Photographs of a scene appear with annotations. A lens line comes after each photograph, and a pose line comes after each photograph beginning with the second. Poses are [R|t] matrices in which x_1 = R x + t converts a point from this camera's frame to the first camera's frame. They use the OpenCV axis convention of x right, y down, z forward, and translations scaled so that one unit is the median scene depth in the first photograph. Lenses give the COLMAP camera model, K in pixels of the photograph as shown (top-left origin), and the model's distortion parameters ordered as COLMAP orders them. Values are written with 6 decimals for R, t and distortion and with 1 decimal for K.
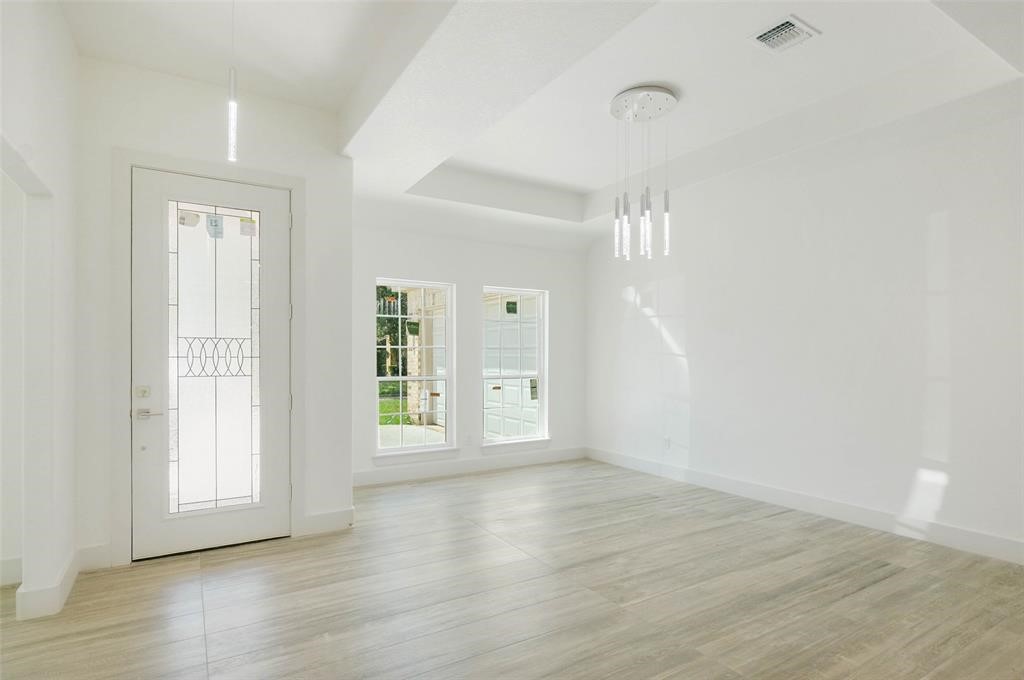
lens RADIAL K [[537.1, 0, 520.3], [0, 537.1, 363.9], [0, 0, 1]] dist [-0.009577, -0.000332]
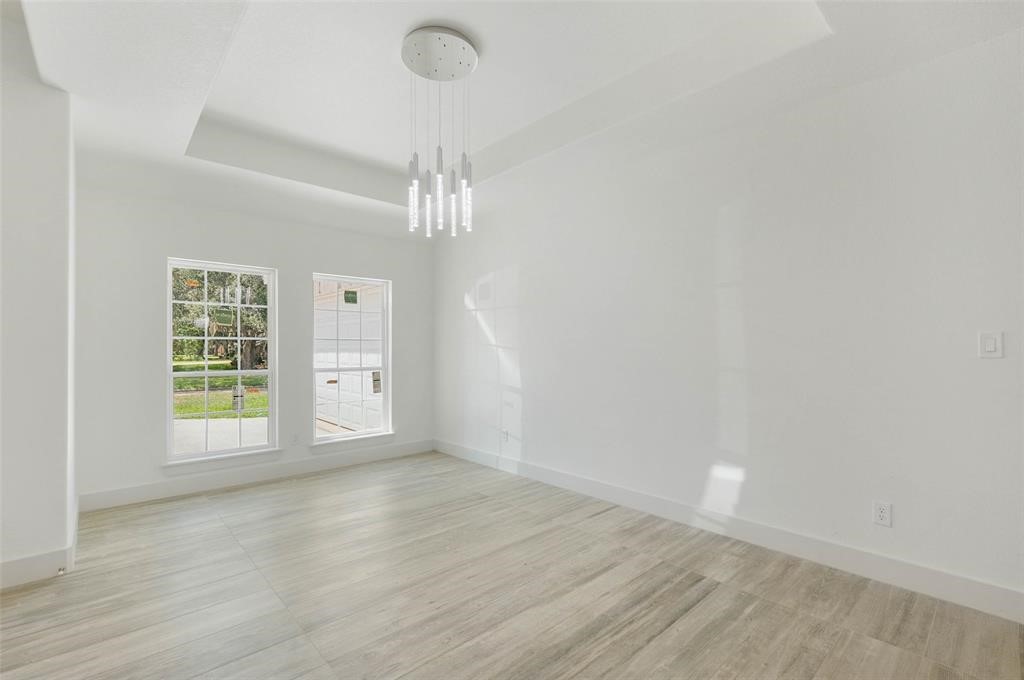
lens RADIAL K [[451.9, 0, 515.0], [0, 451.9, 347.6], [0, 0, 1]] dist [-0.007606, 0.000842]
pose [[0.983439, -0.001856, 0.181231, 0.221420], [0.004725, 0.999870, -0.015403, -0.002666], [-0.181179, 0.016004, 0.983320, 0.279257]]
